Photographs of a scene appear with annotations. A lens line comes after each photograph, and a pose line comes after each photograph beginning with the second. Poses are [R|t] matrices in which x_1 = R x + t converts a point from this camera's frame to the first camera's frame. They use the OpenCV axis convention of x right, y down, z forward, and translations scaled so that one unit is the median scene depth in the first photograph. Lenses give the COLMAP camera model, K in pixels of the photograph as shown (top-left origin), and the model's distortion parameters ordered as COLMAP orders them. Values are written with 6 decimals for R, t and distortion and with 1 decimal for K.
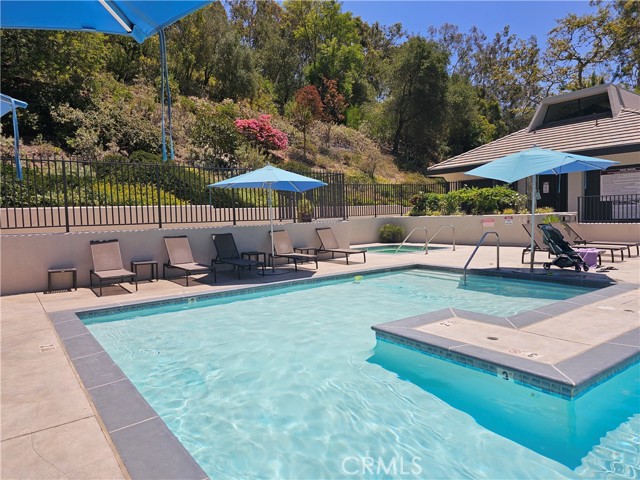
lens RADIAL K [[448.3, 0, 320.0], [0, 448.3, 240.0], [0, 0, 1]] dist [0.002132, 0.000462]
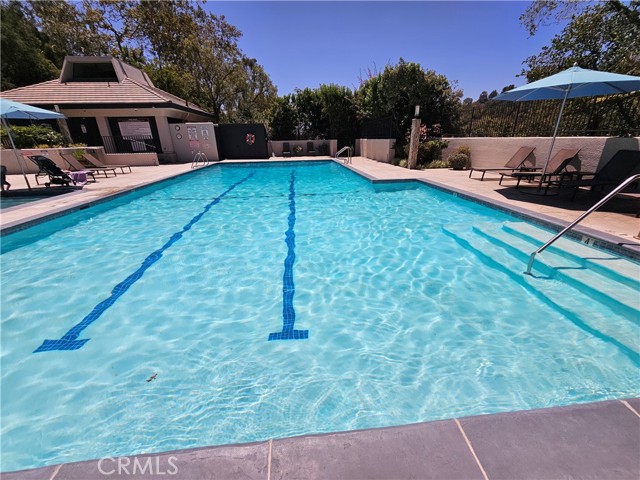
lens RADIAL K [[265.4, 0, 318.3], [0, 265.4, 242.8], [0, 0, 1]] dist [-0.001499, 0.000284]
pose [[0.511483, -0.295218, 0.806989, 0.102309], [0.053805, 0.948291, 0.312808, 0.006404], [-0.857607, -0.116576, 0.500919, -0.133998]]
